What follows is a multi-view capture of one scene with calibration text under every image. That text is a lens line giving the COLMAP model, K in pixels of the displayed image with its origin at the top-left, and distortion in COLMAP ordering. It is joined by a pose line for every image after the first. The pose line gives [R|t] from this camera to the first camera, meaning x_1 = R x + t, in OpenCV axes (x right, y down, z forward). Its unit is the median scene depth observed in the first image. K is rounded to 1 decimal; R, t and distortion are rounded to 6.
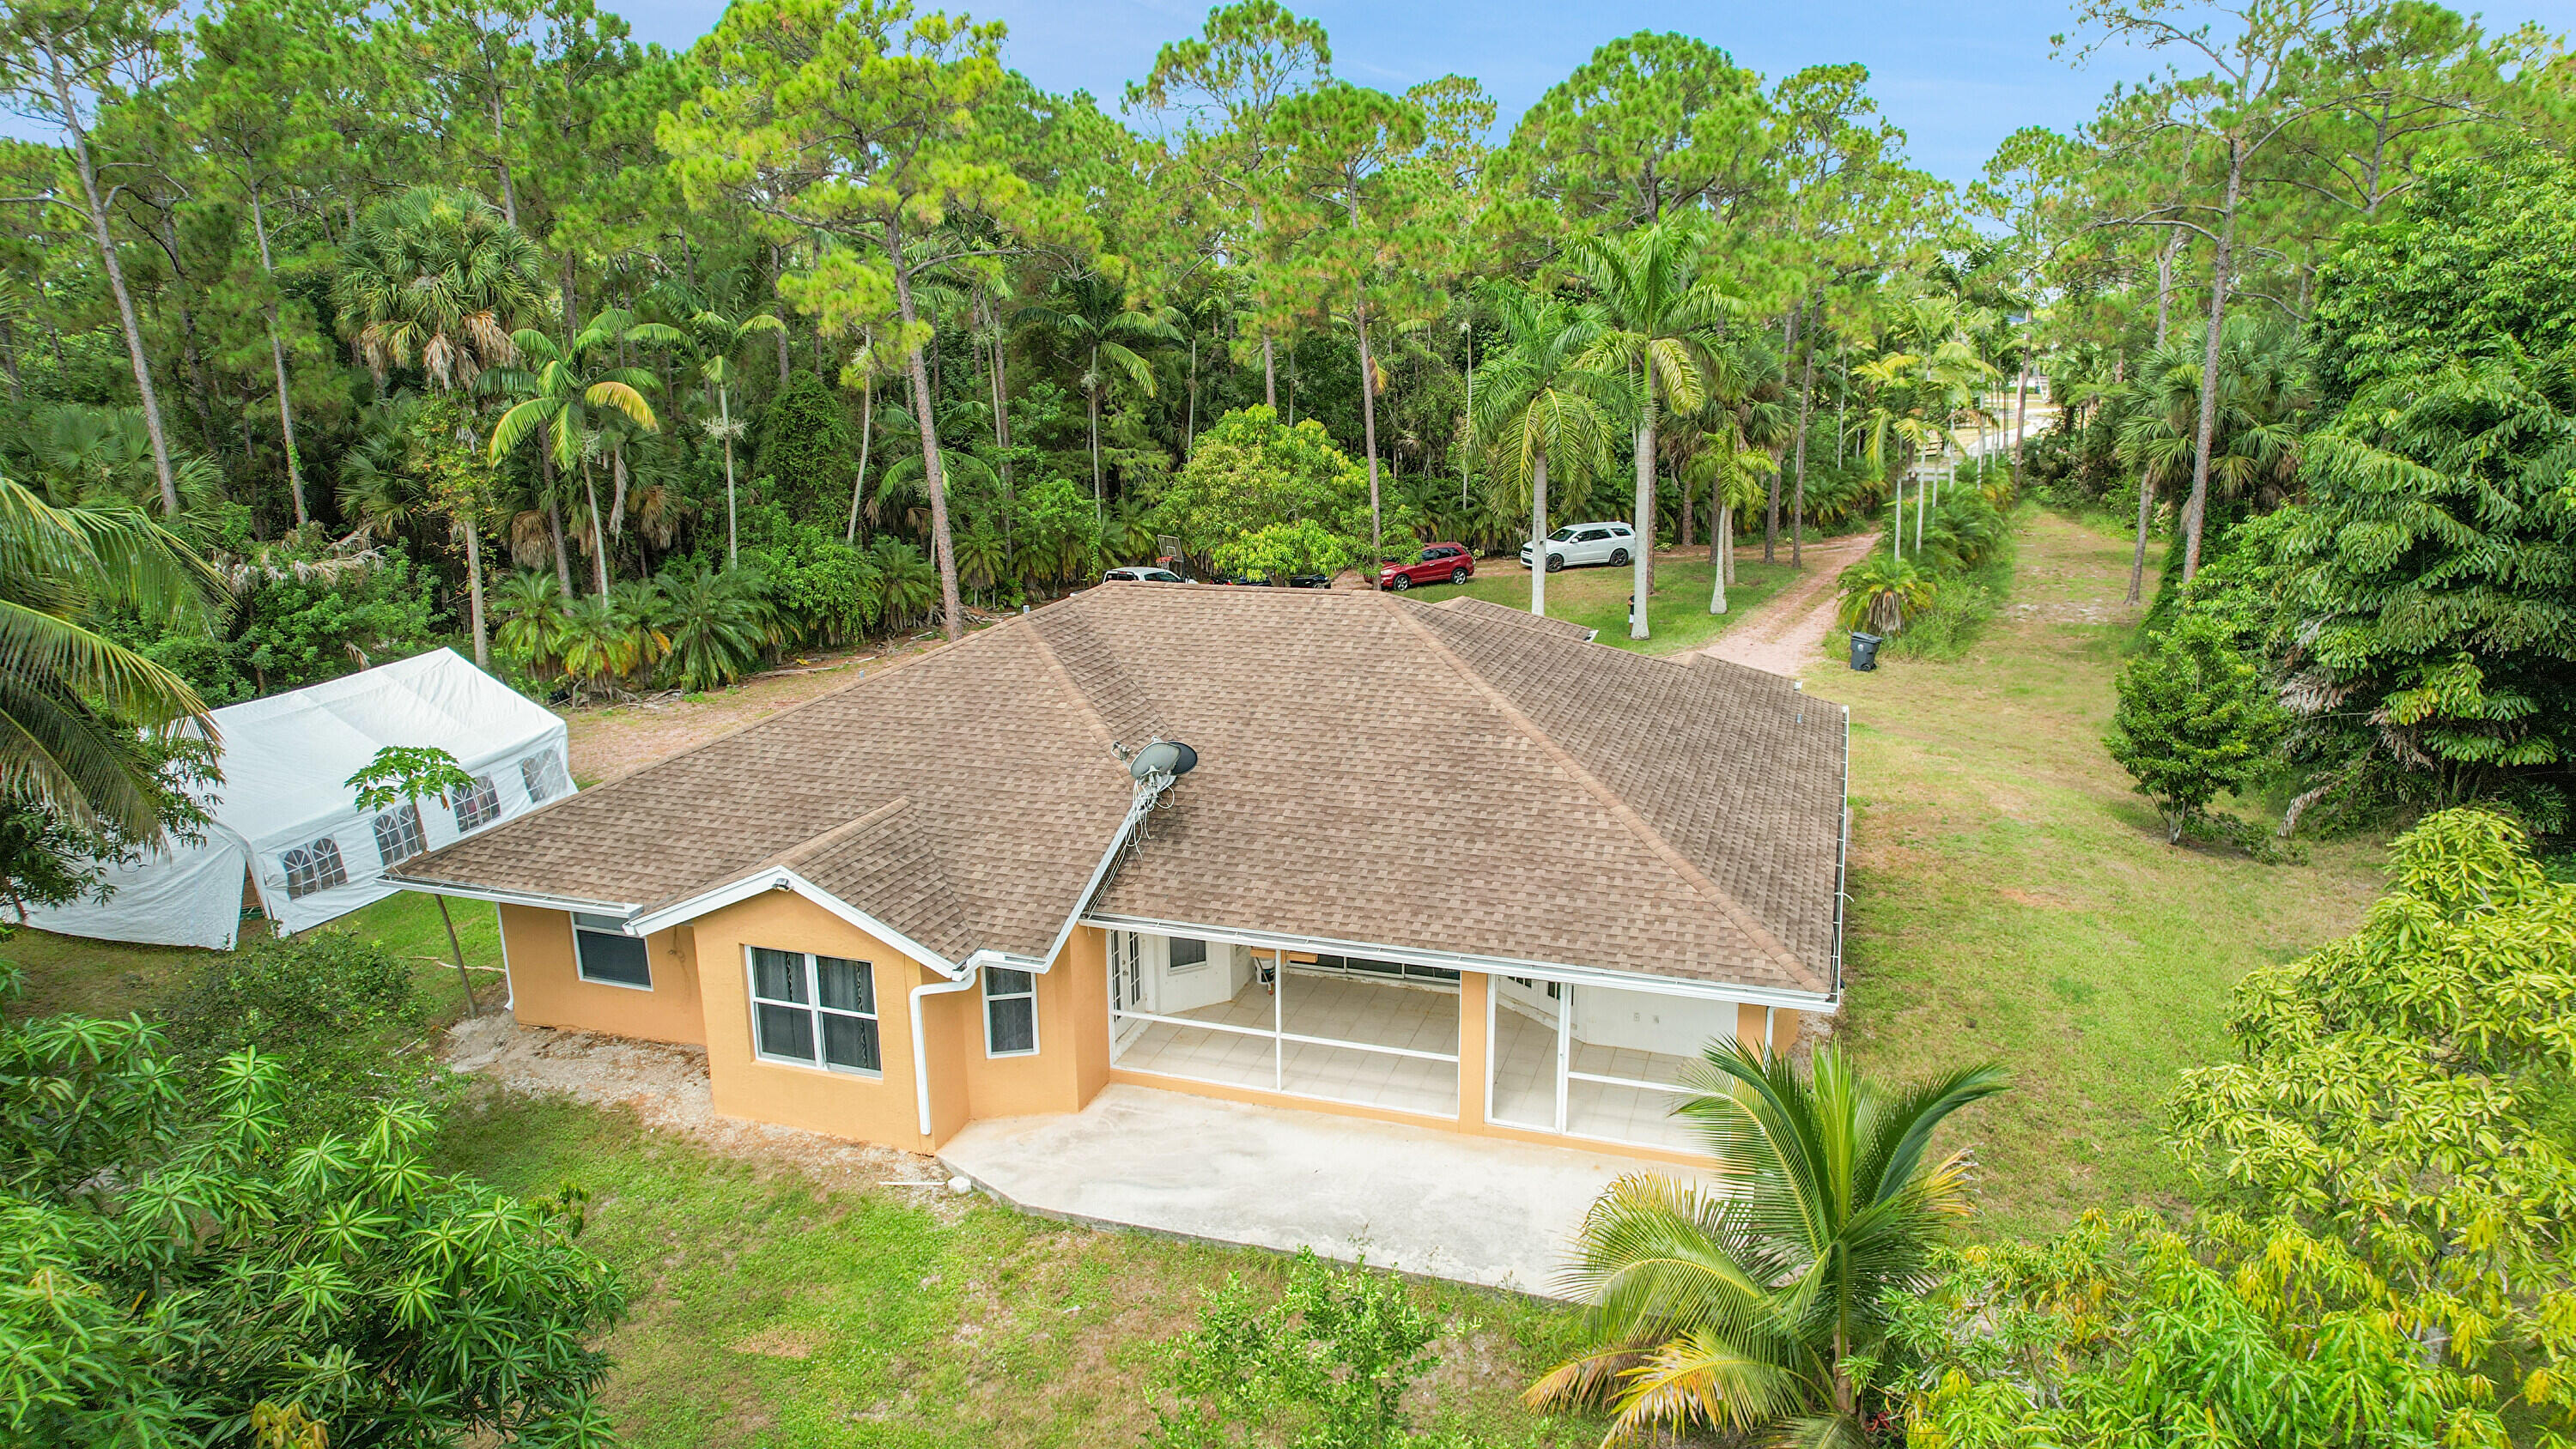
lens RADIAL K [[1650.2, 0, 1288.0], [0, 1650.2, 724.5], [0, 0, 1]] dist [-0.069817, 0.056551]
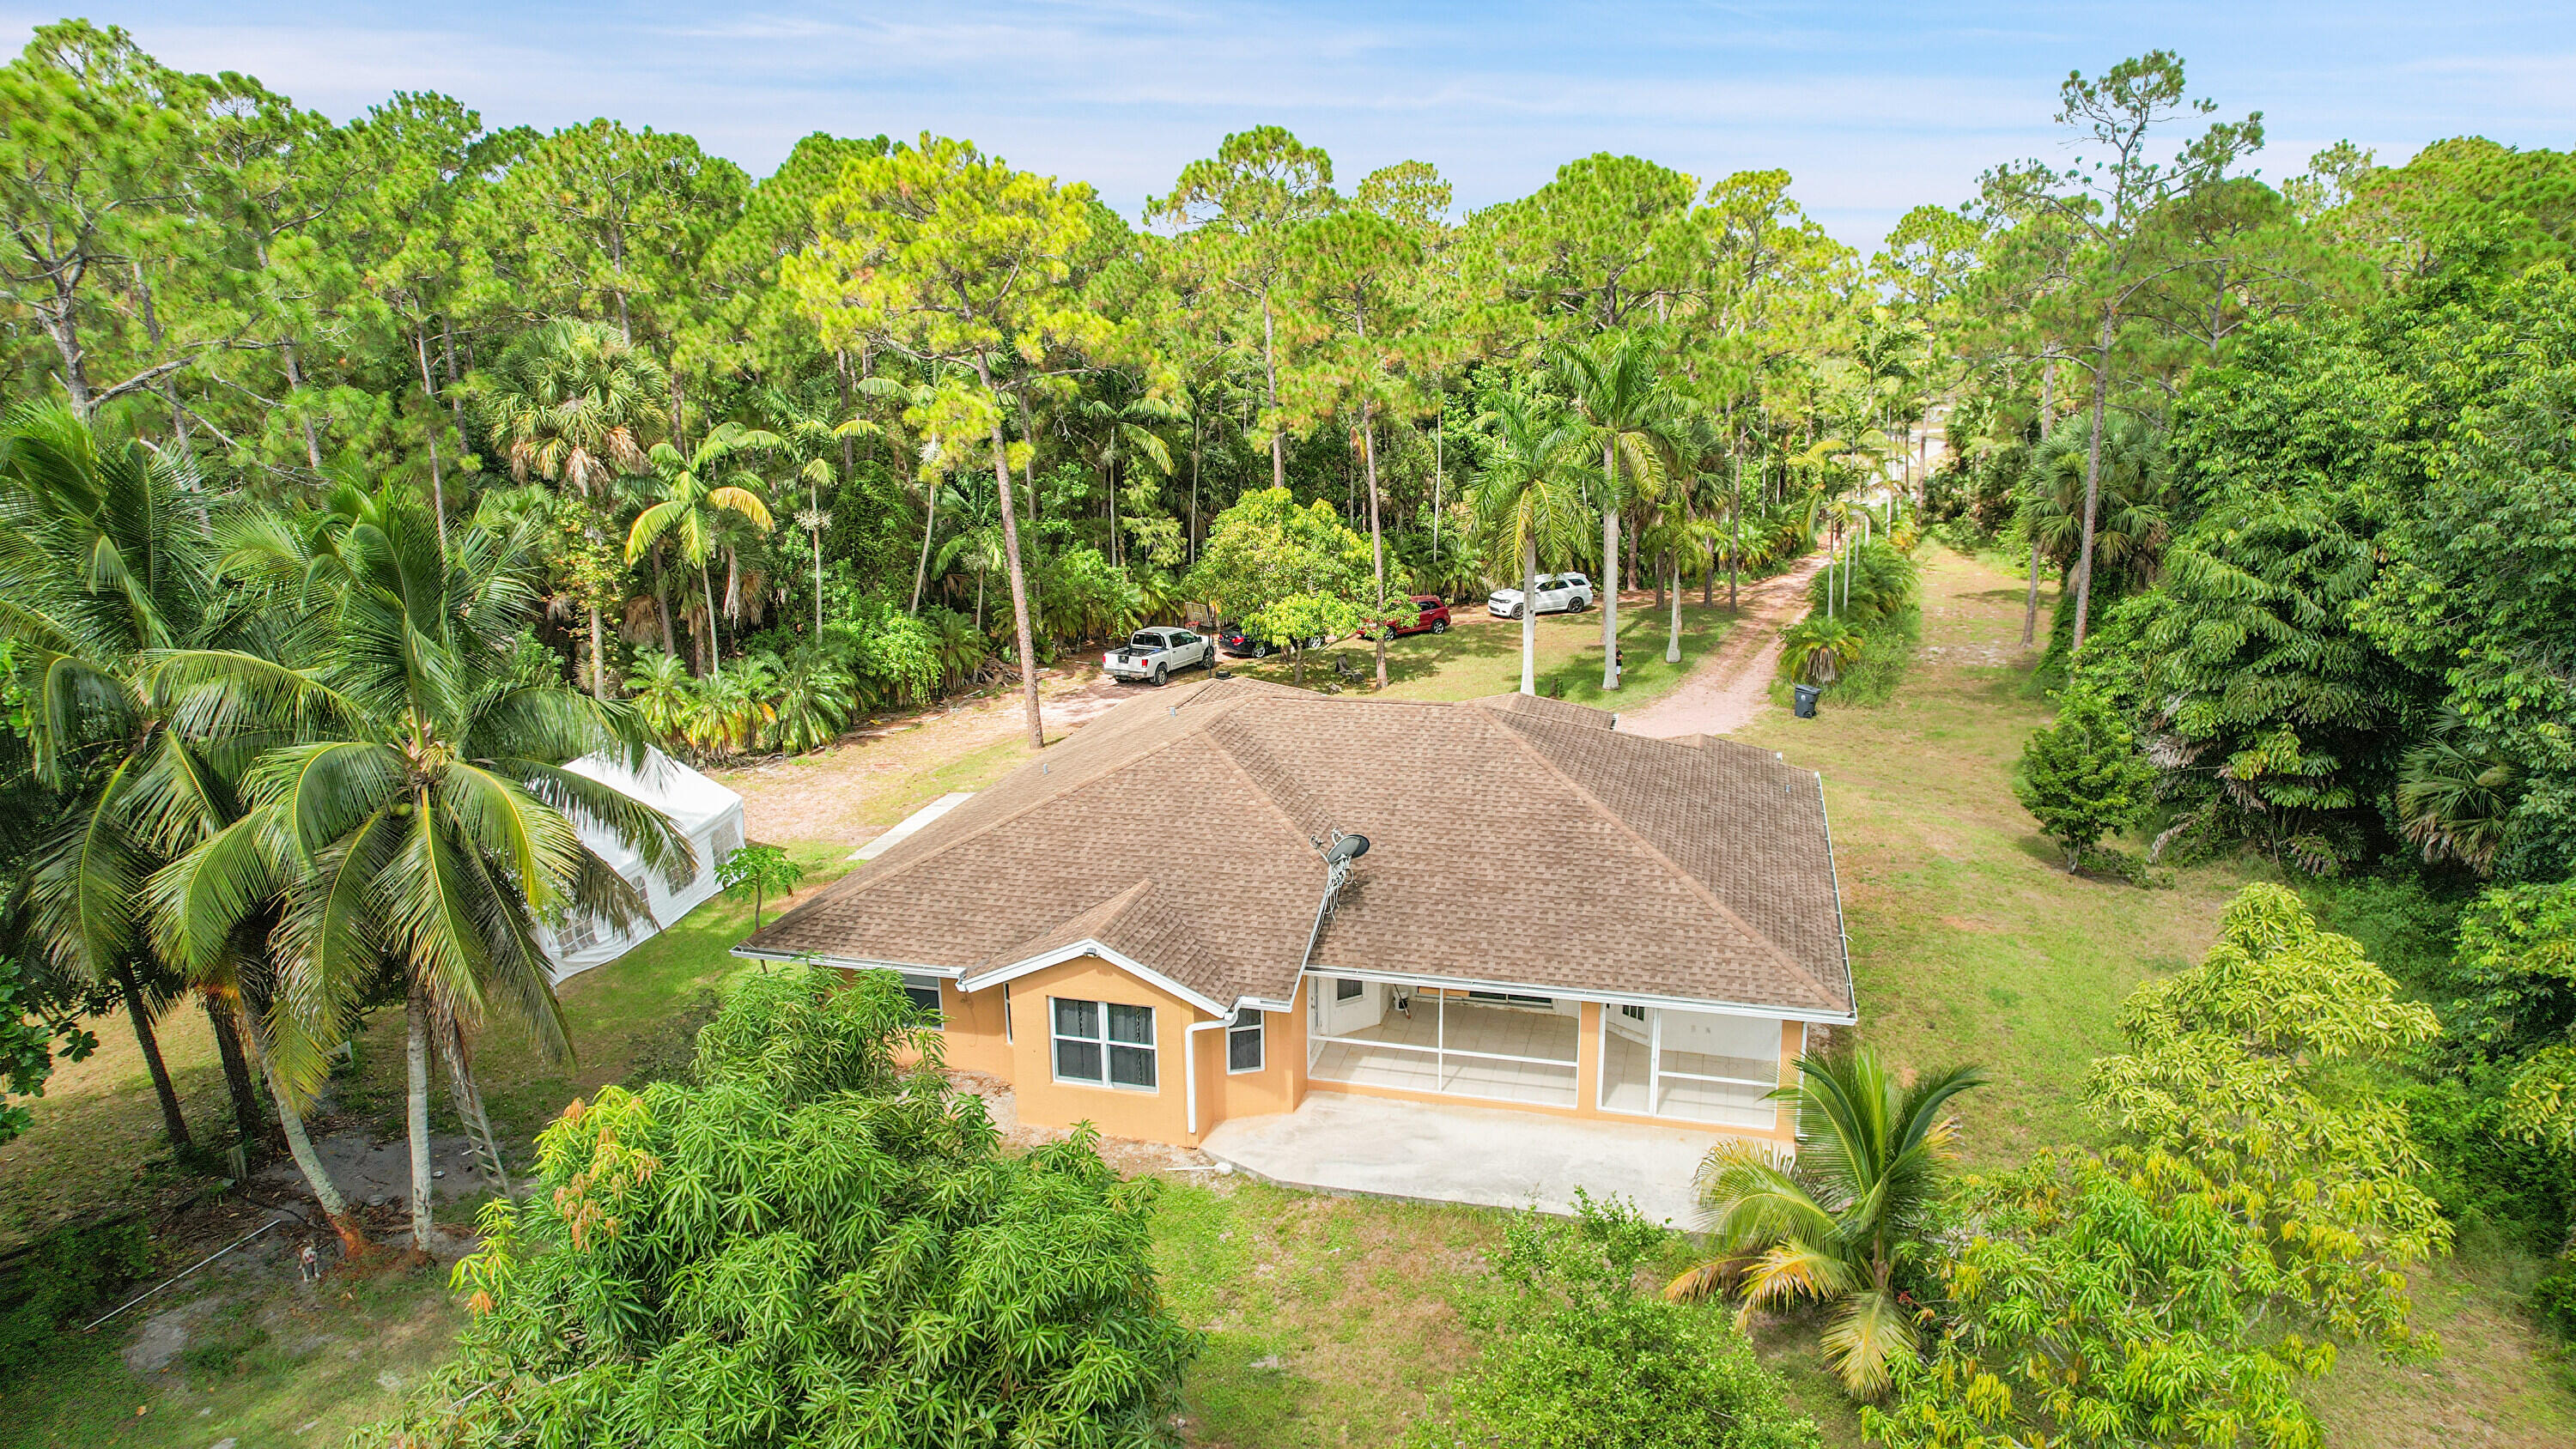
lens RADIAL K [[1644.3, 0, 1288.0], [0, 1644.3, 724.5], [0, 0, 1]] dist [-0.047628, 0.003470]
pose [[0.998053, -0.017118, 0.059981, -0.141708], [0.017081, 0.999853, 0.001124, -0.057082], [-0.059991, -0.000097, 0.998199, -0.234036]]
